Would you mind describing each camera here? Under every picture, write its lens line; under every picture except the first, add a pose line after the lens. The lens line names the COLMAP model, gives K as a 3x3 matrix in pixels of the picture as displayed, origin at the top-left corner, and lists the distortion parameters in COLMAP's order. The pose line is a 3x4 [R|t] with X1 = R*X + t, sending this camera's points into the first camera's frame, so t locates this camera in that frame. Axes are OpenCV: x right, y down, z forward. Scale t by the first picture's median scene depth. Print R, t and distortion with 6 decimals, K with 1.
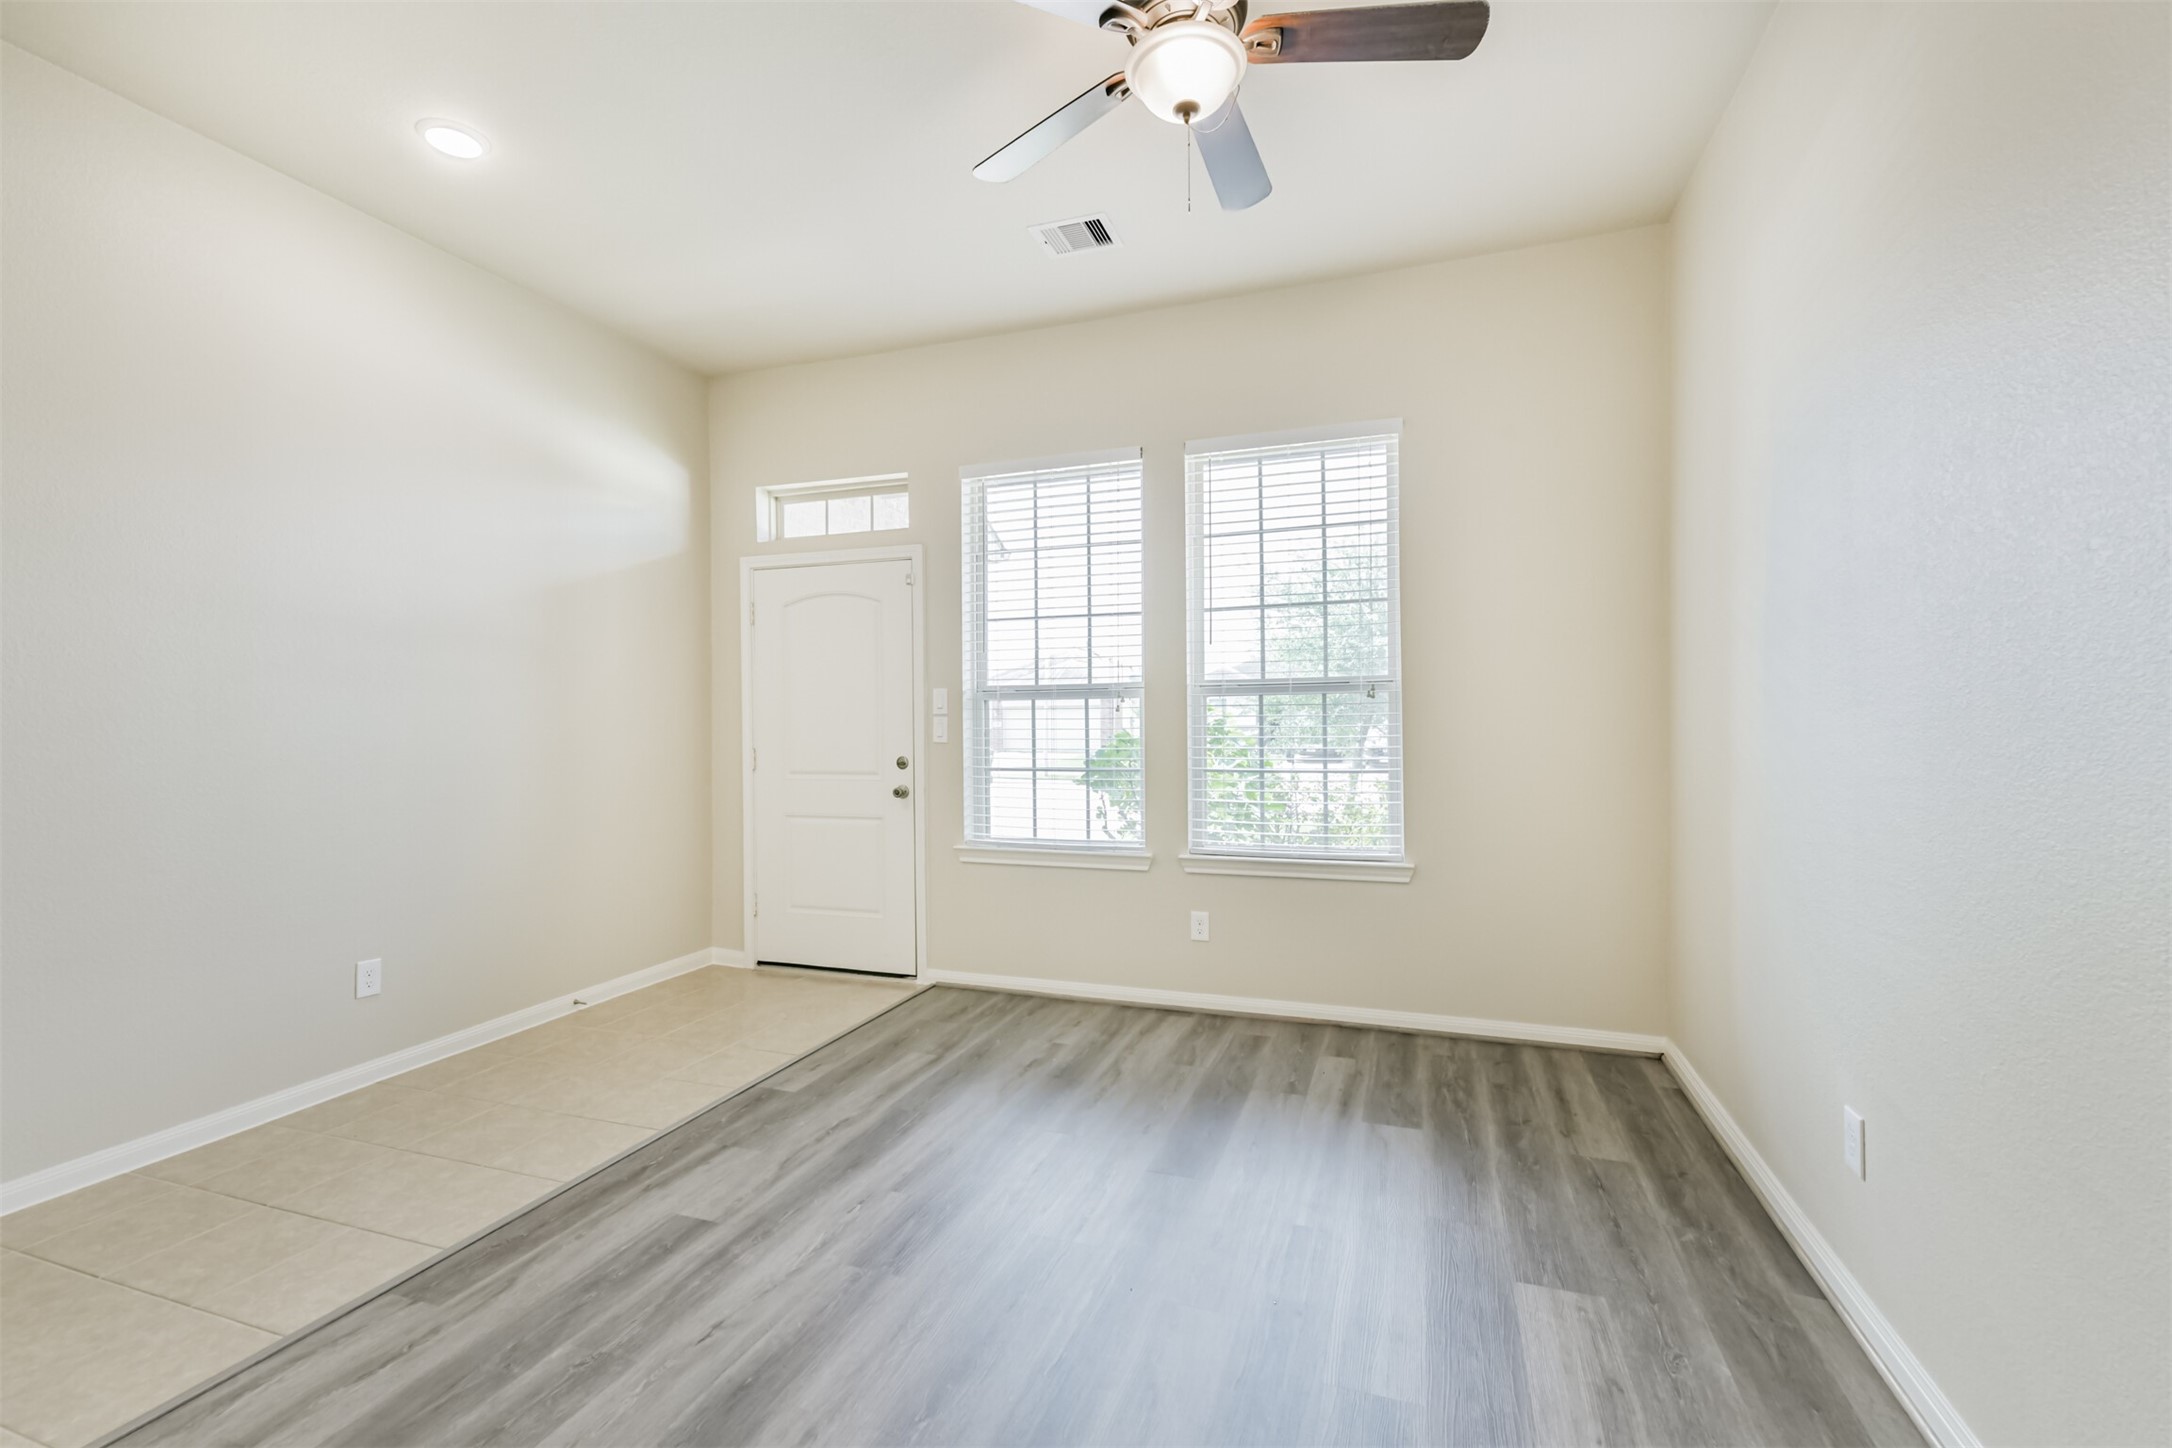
lens RADIAL K [[923.2, 0, 1094.5], [0, 923.2, 718.0], [0, 0, 1]] dist [0.026561, -0.006384]
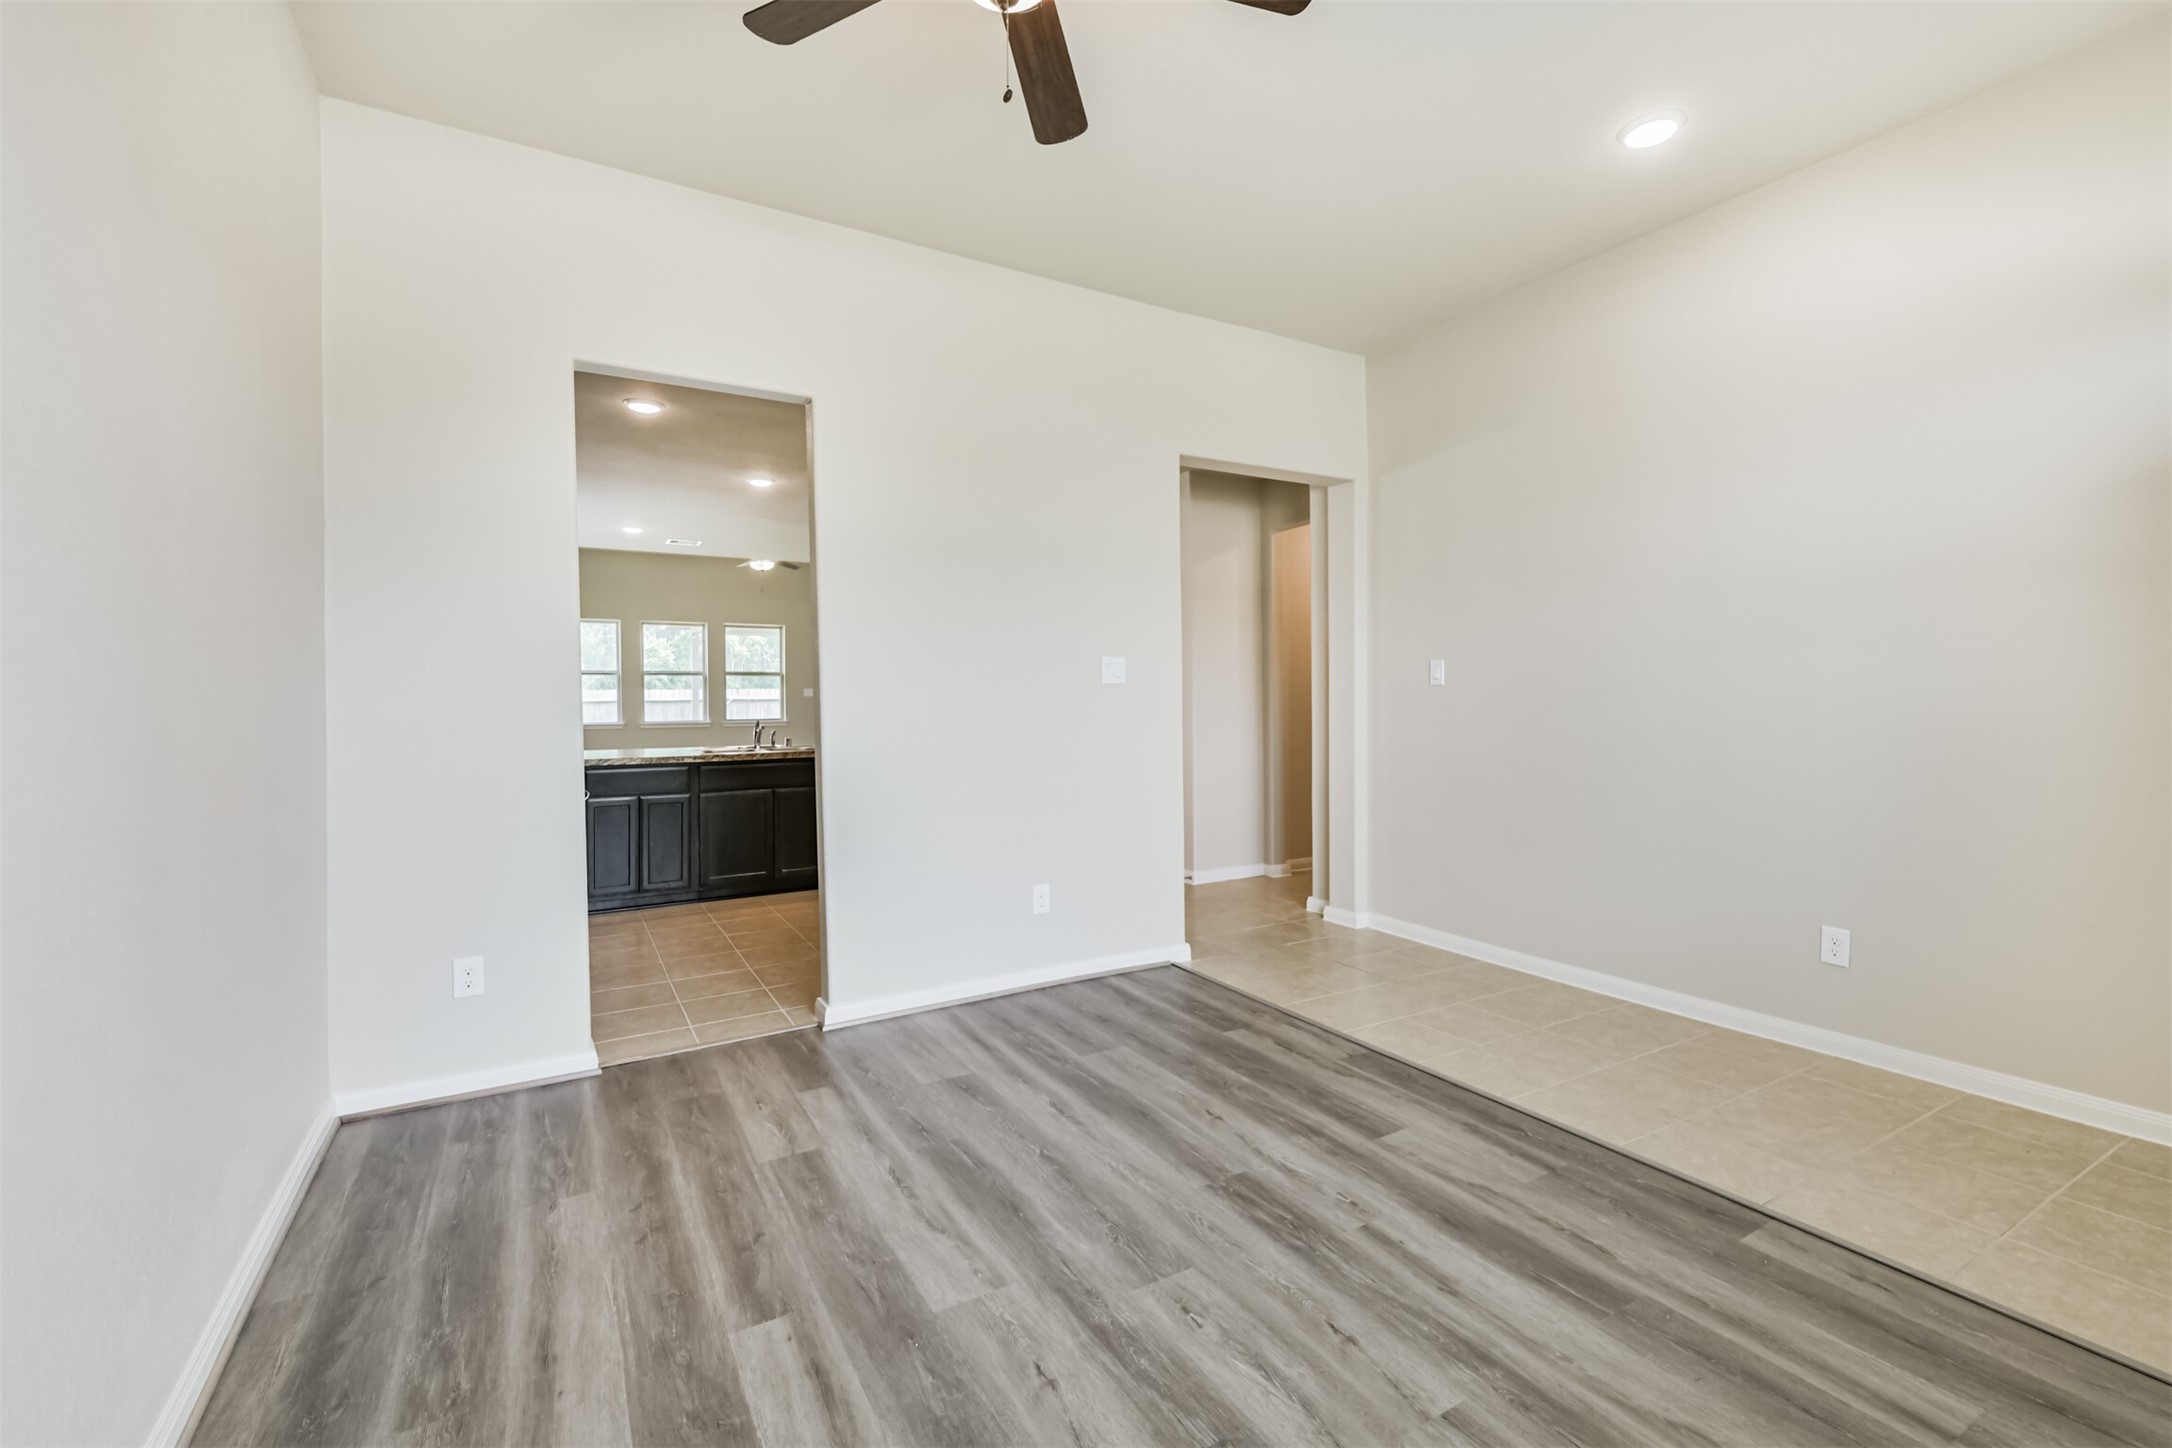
lens RADIAL K [[923.2, 0, 1094.5], [0, 923.2, 718.0], [0, 0, 1]] dist [0.026561, -0.006384]
pose [[-0.635307, 0.024274, -0.771878, 0.588715], [0.009142, 0.999672, 0.023913, 0.013148], [0.772206, 0.008135, -0.635320, 1.324147]]
